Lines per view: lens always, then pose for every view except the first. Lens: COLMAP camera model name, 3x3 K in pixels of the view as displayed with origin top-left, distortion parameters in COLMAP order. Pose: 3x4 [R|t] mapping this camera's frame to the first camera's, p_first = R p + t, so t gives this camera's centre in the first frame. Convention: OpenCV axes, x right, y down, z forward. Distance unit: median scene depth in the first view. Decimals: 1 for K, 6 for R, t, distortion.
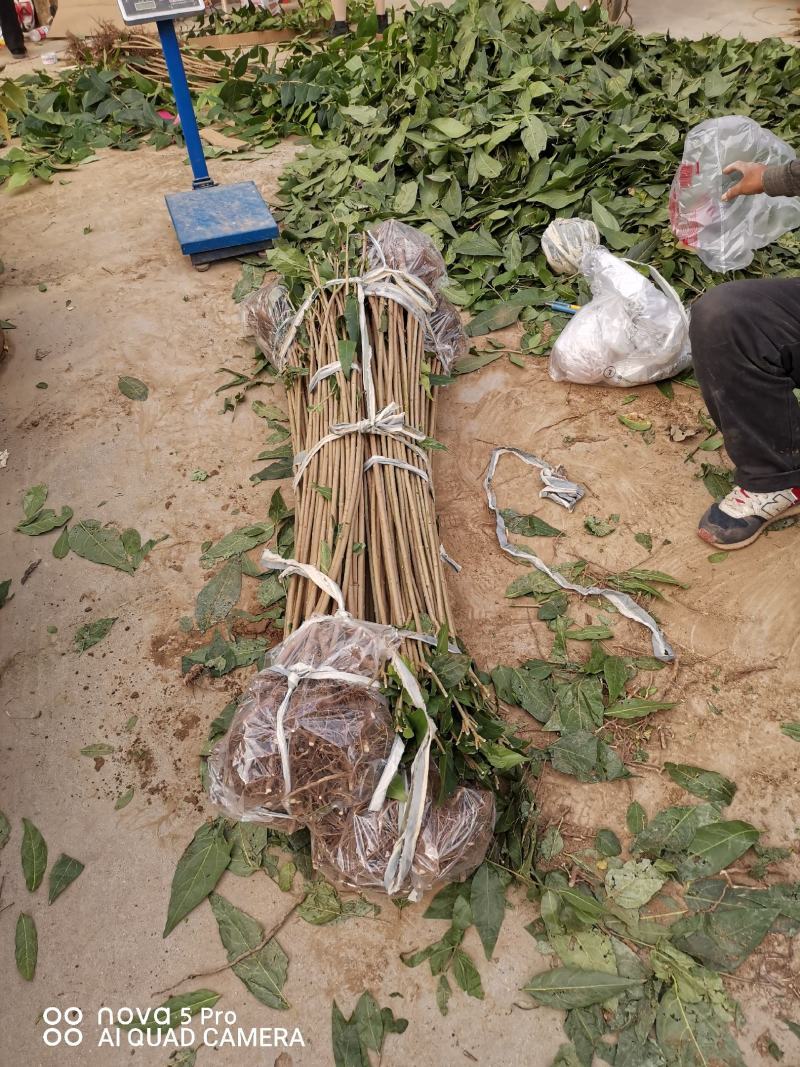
lens RADIAL K [[797.7, 0, 400.0], [0, 797.7, 533.5], [0, 0, 1]] dist [0.010769, -0.004941]
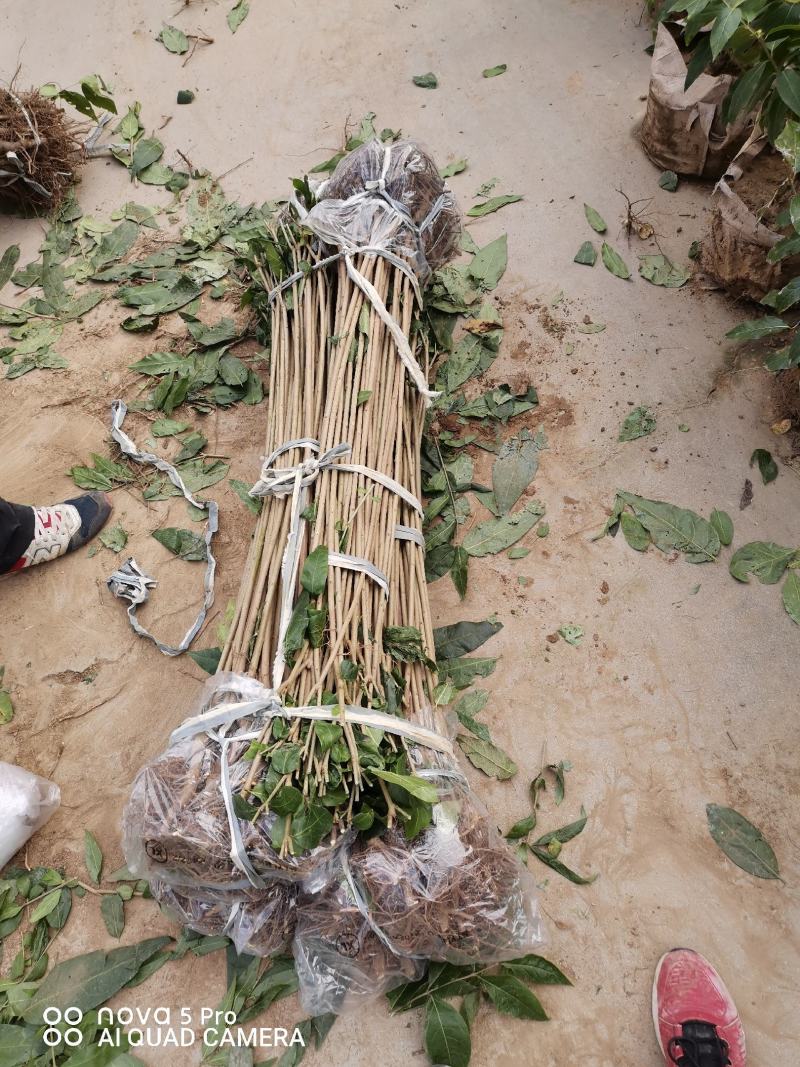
lens RADIAL K [[797.7, 0, 400.0], [0, 797.7, 533.5], [0, 0, 1]] dist [0.010769, -0.004941]
pose [[-0.979698, 0.036292, 0.197168, -0.262602], [0.174087, -0.333756, 0.926445, -0.805368], [0.099429, 0.941961, 0.320662, 0.716743]]
